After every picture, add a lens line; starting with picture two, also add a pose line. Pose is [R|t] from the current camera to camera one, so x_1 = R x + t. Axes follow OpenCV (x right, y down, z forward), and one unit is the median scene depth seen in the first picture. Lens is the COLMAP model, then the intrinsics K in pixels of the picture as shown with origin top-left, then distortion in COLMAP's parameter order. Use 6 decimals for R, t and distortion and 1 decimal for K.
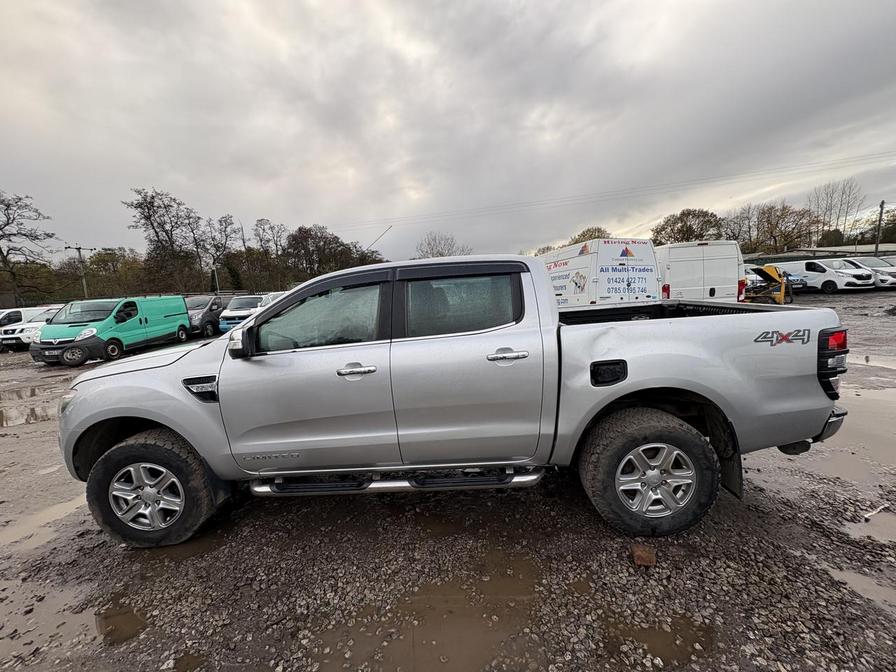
lens RADIAL K [[356.1, 0, 448.2], [0, 356.1, 336.4], [0, 0, 1]] dist [-0.000034, -0.000189]
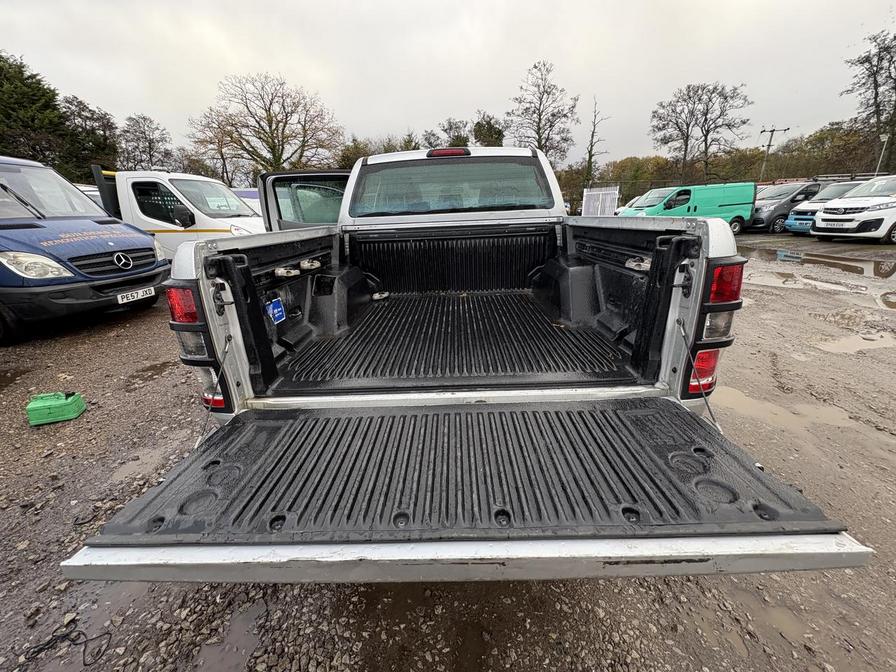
lens RADIAL K [[356.1, 0, 448.2], [0, 356.1, 336.4], [0, 0, 1]] dist [-0.000034, -0.000189]
pose [[0.031268, 0.388028, -0.921117, 0.100582], [-0.098722, 0.918260, 0.383474, -0.011465], [0.994624, 0.078944, 0.067019, 0.086034]]
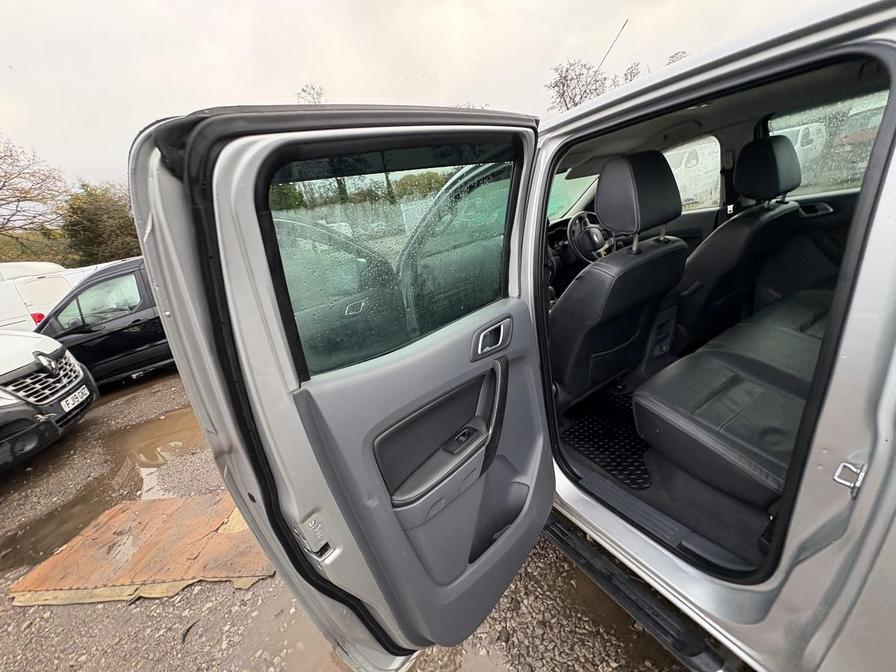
lens RADIAL K [[356.1, 0, 448.2], [0, 356.1, 336.4], [0, 0, 1]] dist [-0.000034, -0.000189]
pose [[0.536224, 0.242705, -0.808429, 0.016916], [0.051099, 0.946678, 0.318103, -0.006683], [0.842527, -0.211884, 0.495230, 0.042850]]
